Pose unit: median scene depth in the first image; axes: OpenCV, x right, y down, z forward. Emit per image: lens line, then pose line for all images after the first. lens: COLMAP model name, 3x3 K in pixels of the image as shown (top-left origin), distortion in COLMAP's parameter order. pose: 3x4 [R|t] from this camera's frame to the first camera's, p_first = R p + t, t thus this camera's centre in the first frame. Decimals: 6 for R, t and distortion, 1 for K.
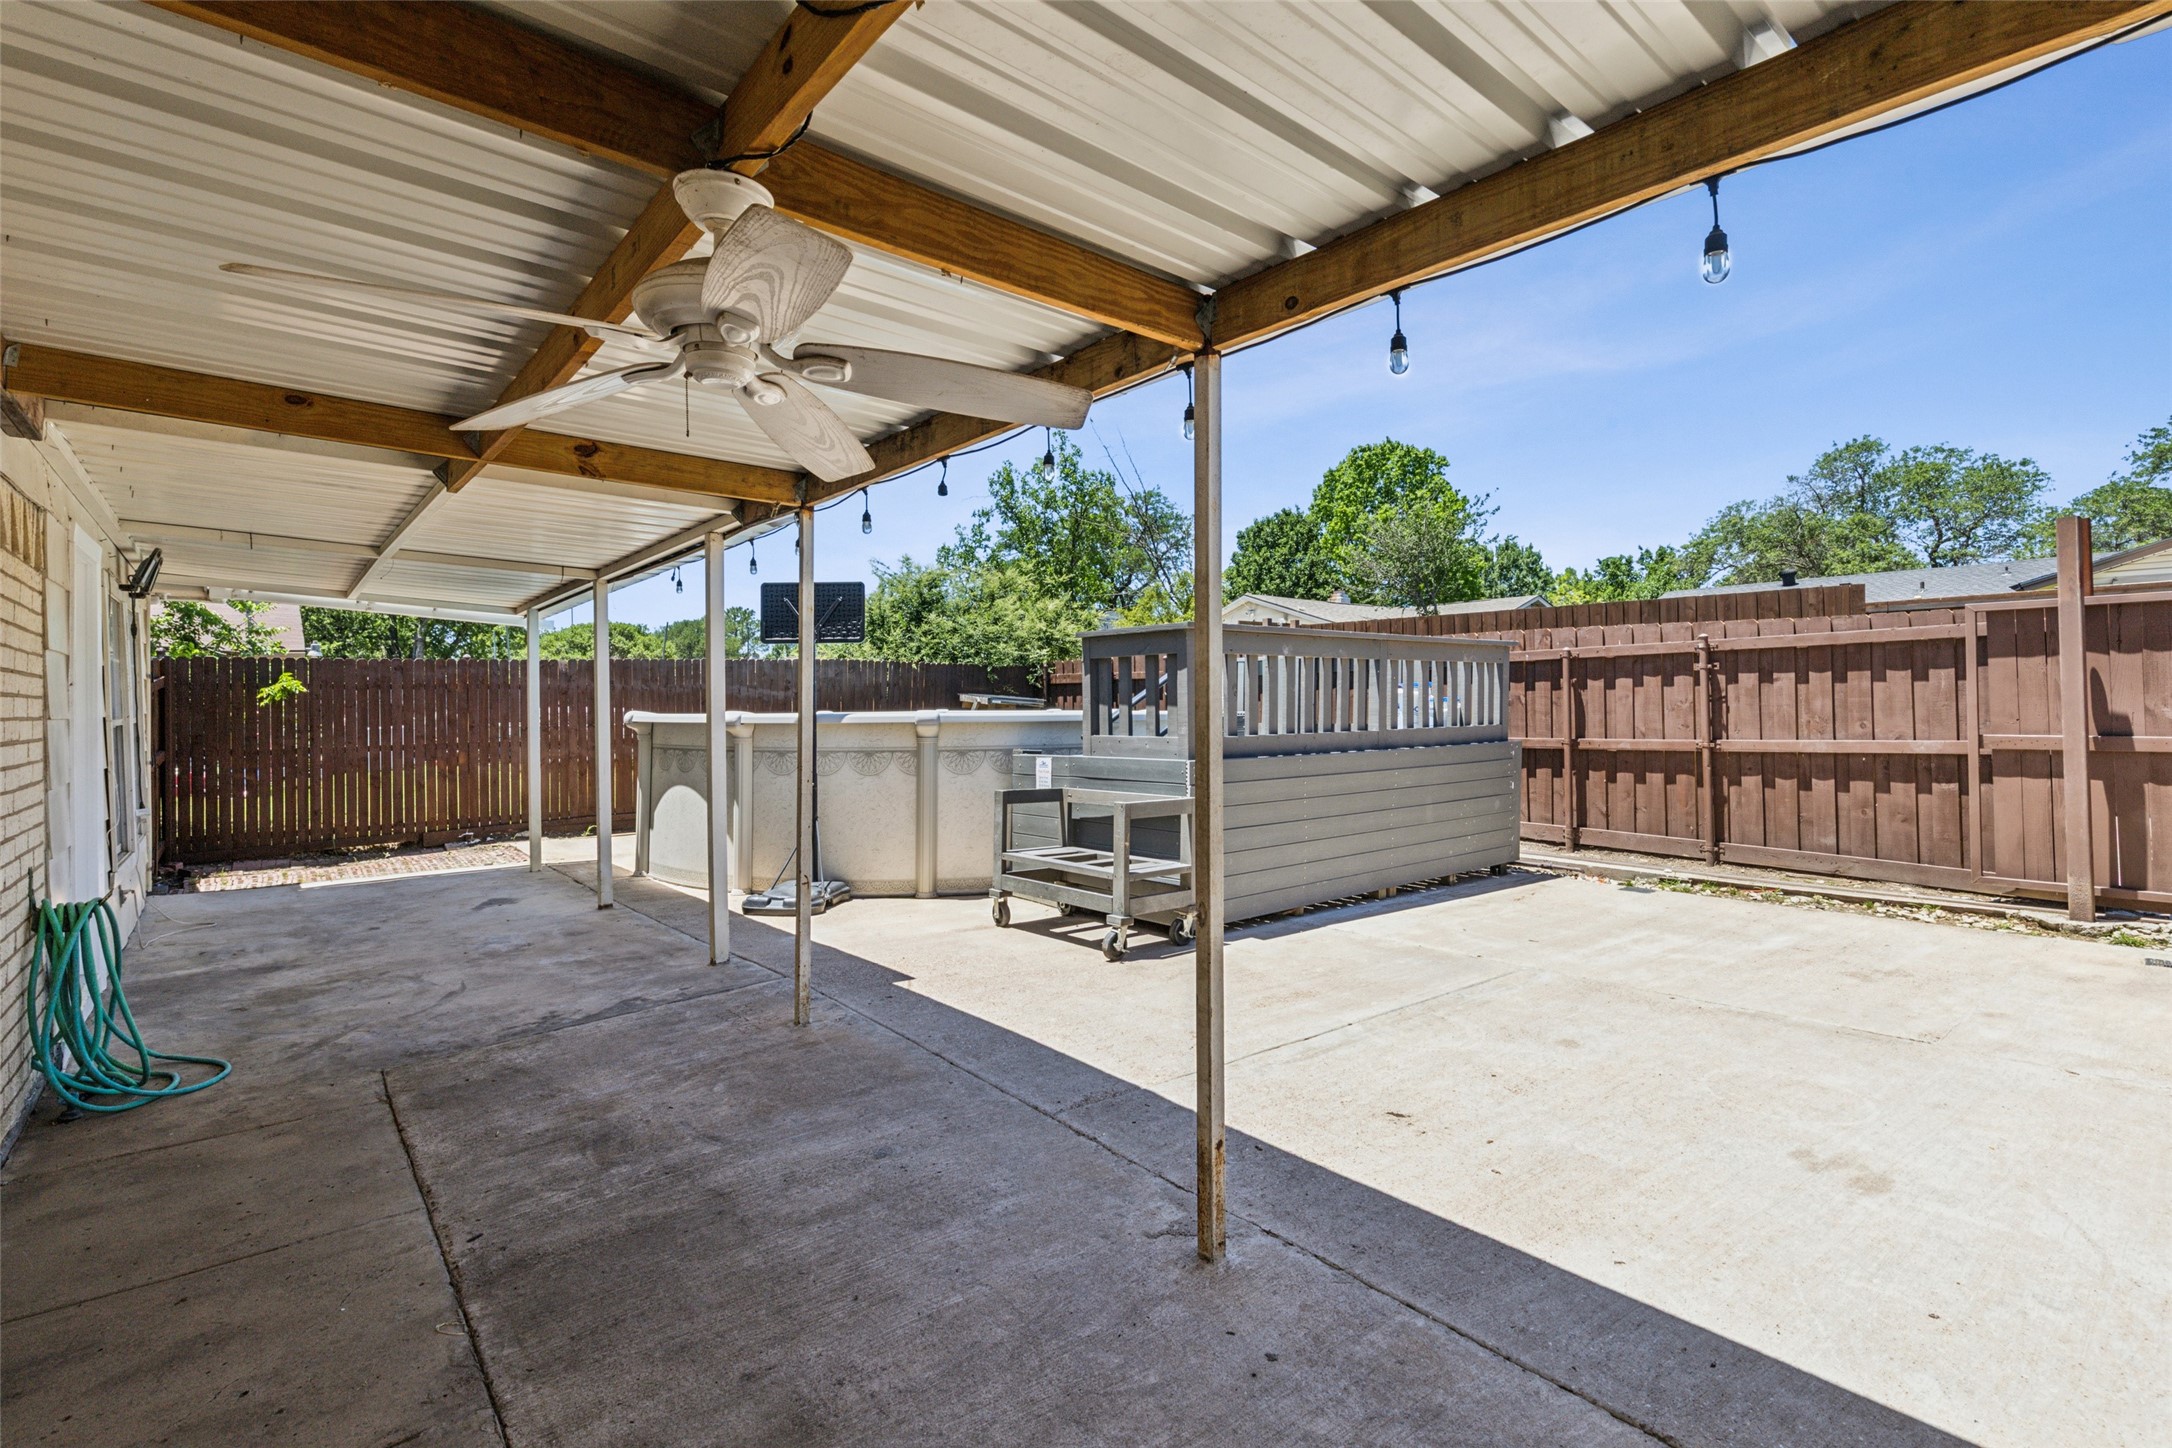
lens RADIAL K [[1013.2, 0, 1085.2], [0, 1013.2, 700.1], [0, 0, 1]] dist [0.012141, -0.000365]
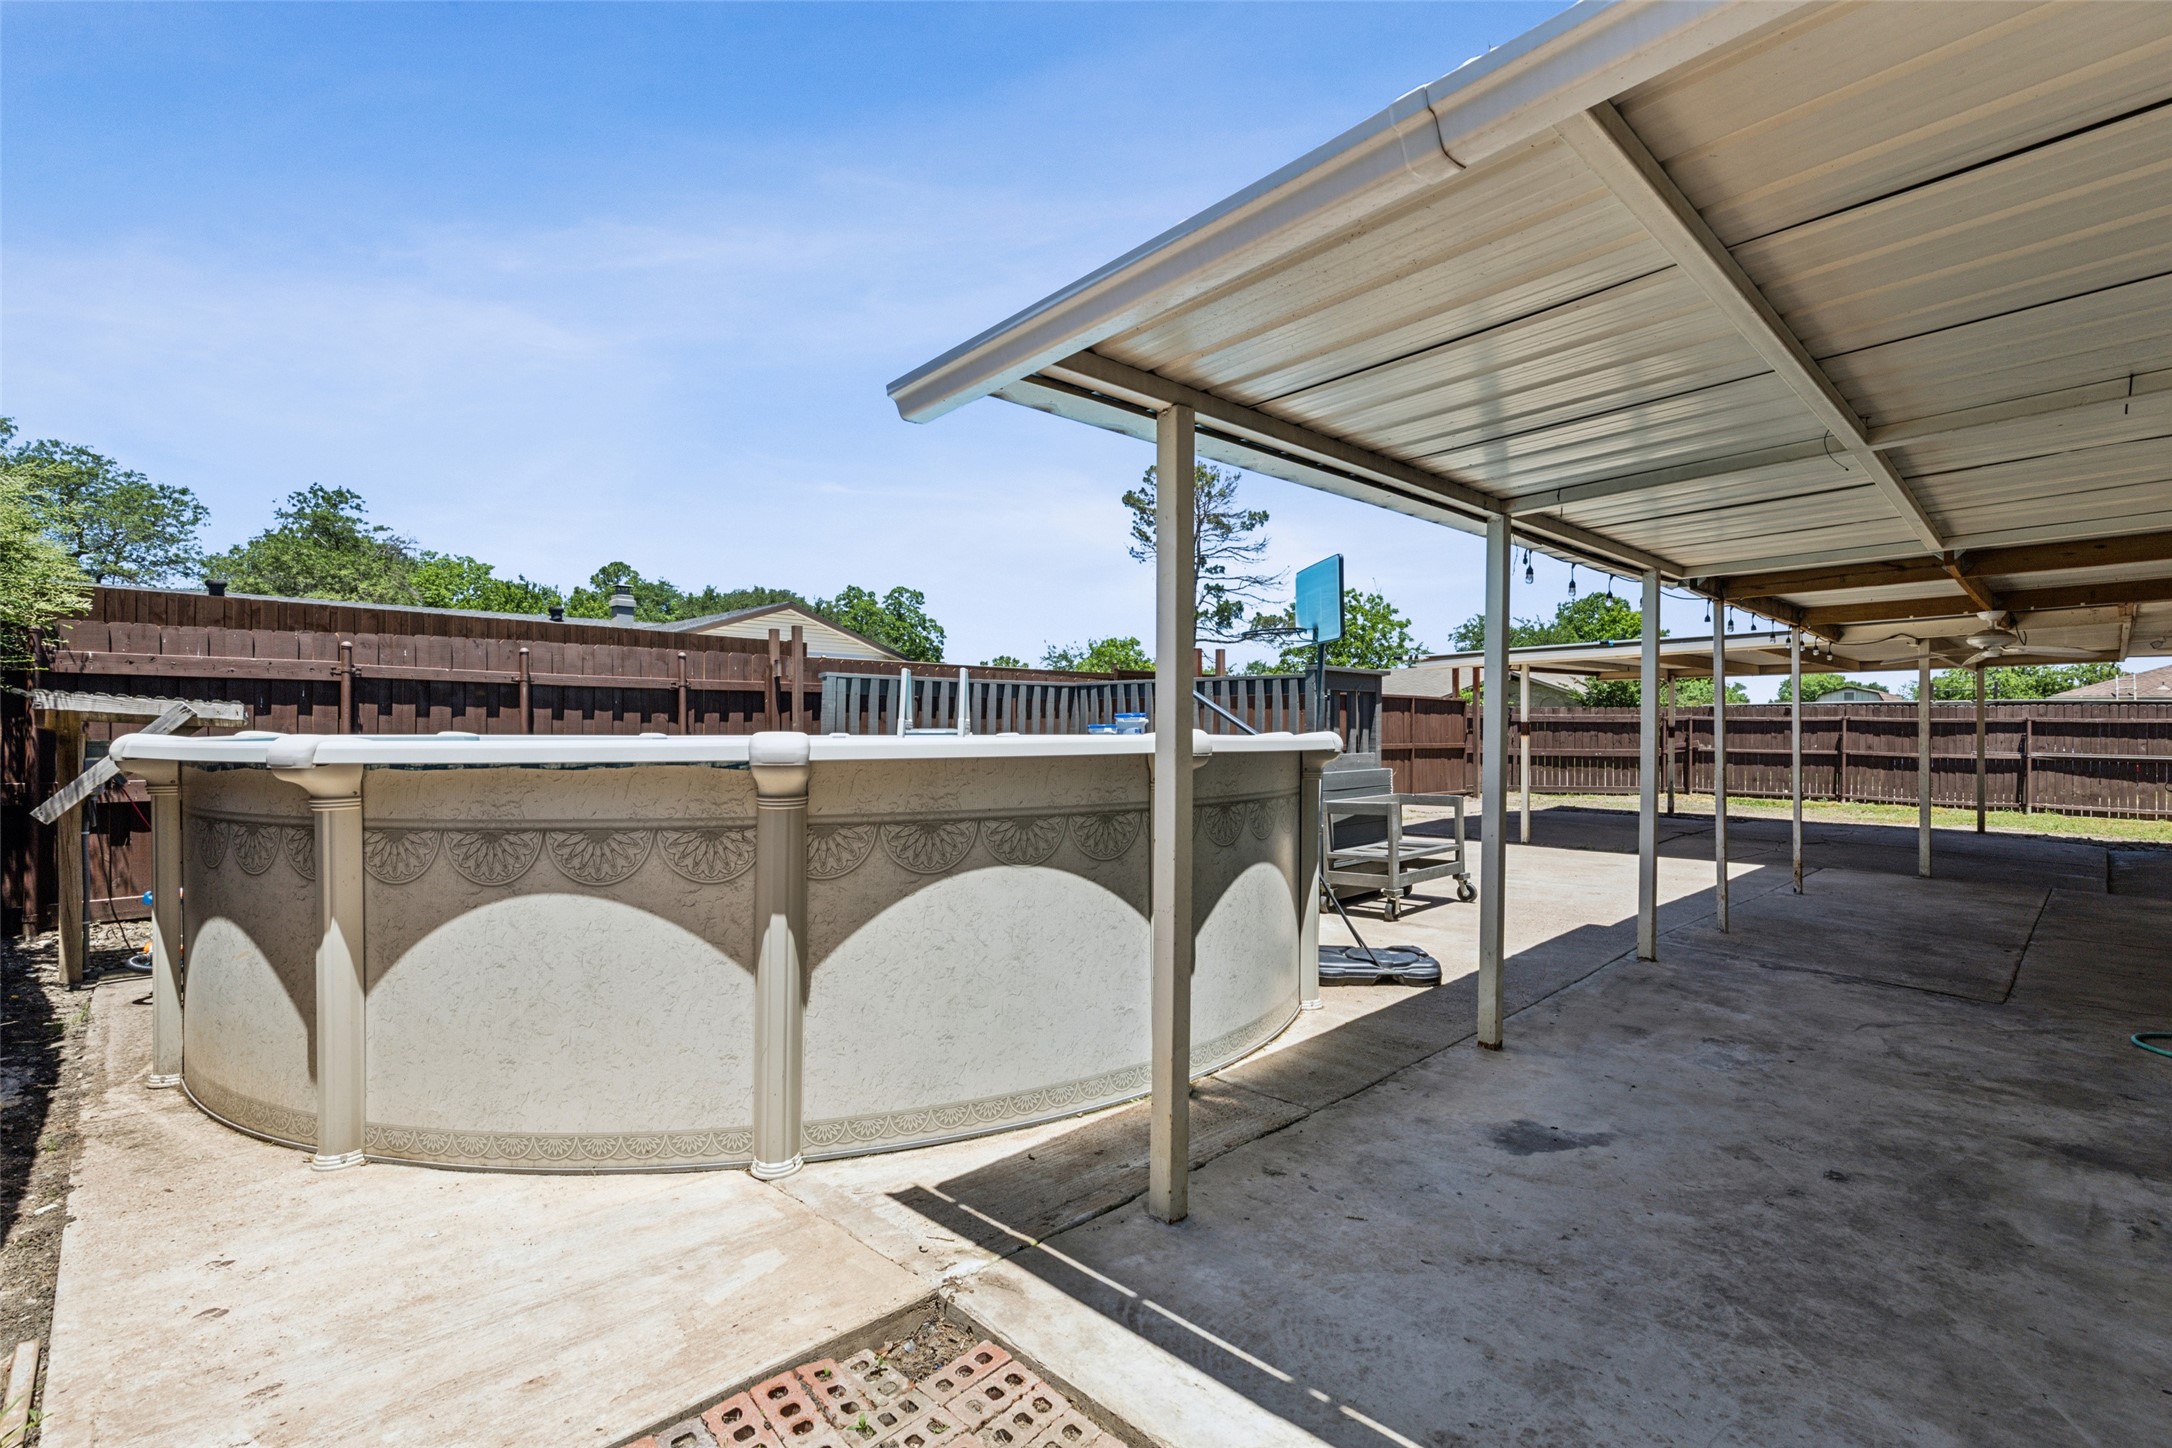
lens RADIAL K [[990.5, 0, 1088.4], [0, 990.5, 741.3], [0, 0, 1]] dist [0.000309, 0.000244]
pose [[-0.083987, -0.006719, 0.996444, -0.993594], [-0.010432, 0.999928, 0.005863, 0.013664], [-0.996412, -0.009902, -0.084051, 1.221833]]
